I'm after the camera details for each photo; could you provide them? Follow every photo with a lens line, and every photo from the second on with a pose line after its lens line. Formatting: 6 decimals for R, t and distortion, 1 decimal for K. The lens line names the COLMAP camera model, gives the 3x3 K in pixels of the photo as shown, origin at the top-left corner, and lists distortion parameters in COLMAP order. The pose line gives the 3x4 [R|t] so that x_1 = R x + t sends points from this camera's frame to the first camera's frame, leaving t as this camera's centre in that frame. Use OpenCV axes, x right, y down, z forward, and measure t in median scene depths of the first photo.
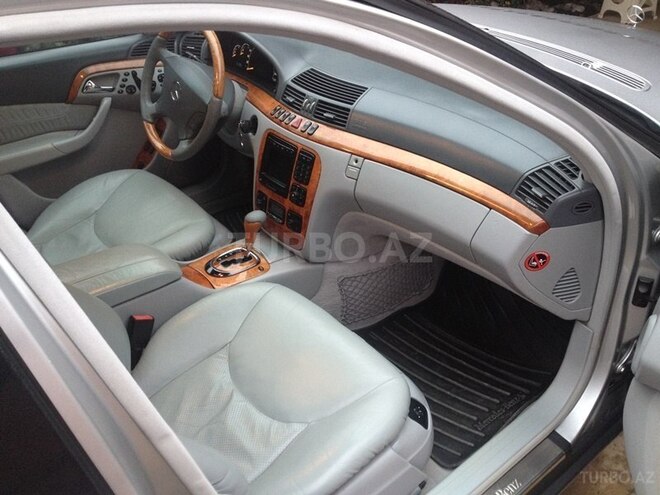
lens RADIAL K [[595.4, 0, 330.0], [0, 595.4, 247.5], [0, 0, 1]] dist [0.152859, -0.349624]
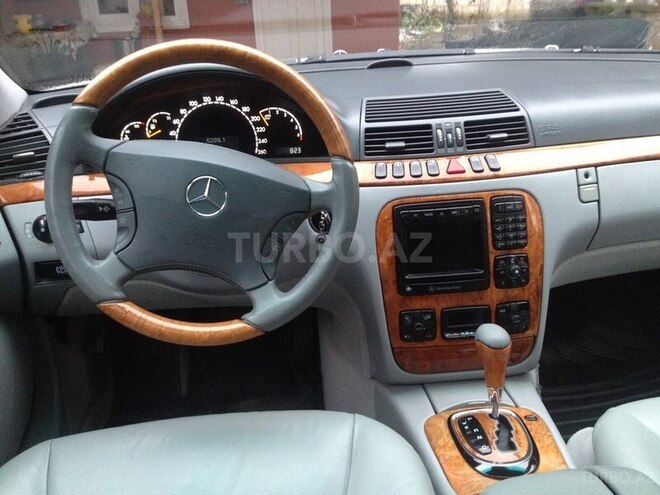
lens RADIAL K [[595.4, 0, 330.0], [0, 595.4, 247.5], [0, 0, 1]] dist [0.152859, -0.349624]
pose [[0.607299, -0.349463, 0.713487, -0.740509], [0.472931, 0.880629, 0.028783, -0.264010], [-0.638376, 0.319950, 0.700078, 0.844406]]
